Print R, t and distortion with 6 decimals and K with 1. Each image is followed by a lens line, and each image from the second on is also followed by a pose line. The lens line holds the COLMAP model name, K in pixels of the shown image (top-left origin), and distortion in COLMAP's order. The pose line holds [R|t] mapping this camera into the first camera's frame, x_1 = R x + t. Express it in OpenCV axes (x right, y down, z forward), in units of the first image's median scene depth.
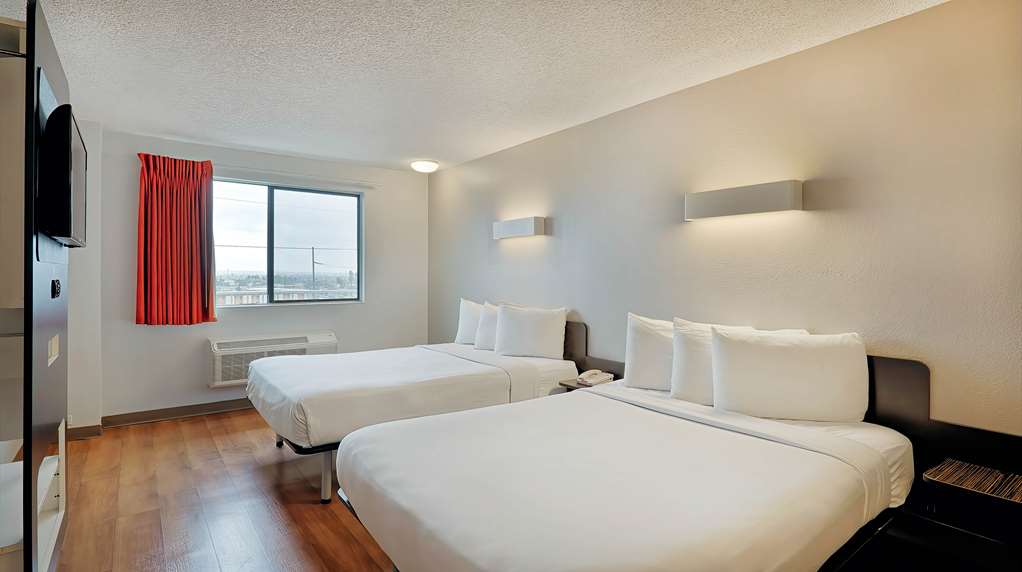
lens RADIAL K [[521.1, 0, 511.4], [0, 521.1, 283.1], [0, 0, 1]] dist [0.057701, 0.001072]
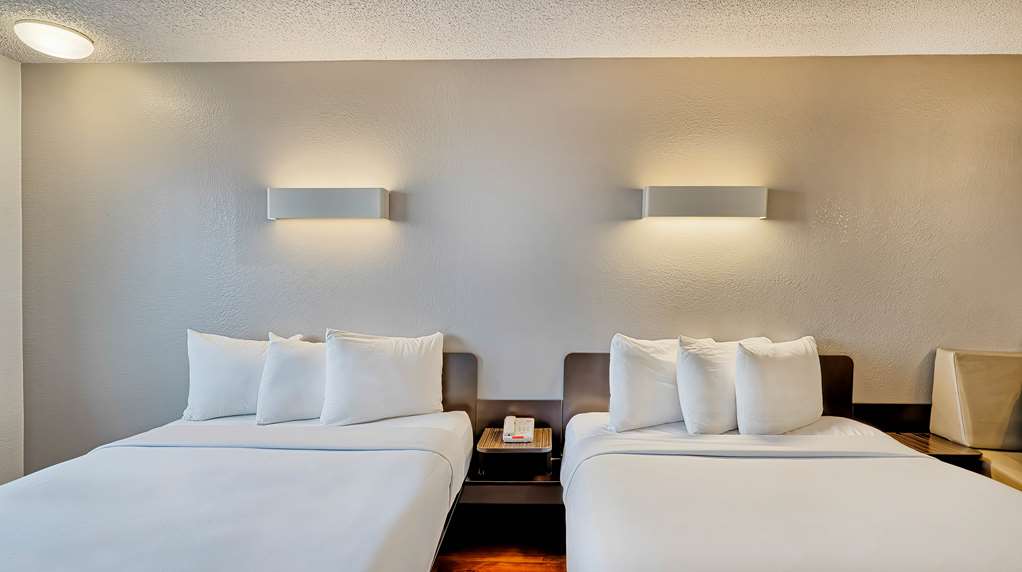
lens RADIAL K [[521.1, 0, 516.7], [0, 521.1, 289.8], [0, 0, 1]] dist [0.057701, 0.001072]
pose [[0.624050, -0.017296, 0.781193, -0.348117], [0.014382, 0.999840, 0.010648, -0.012961], [-0.781252, 0.004591, 0.624199, 0.489997]]
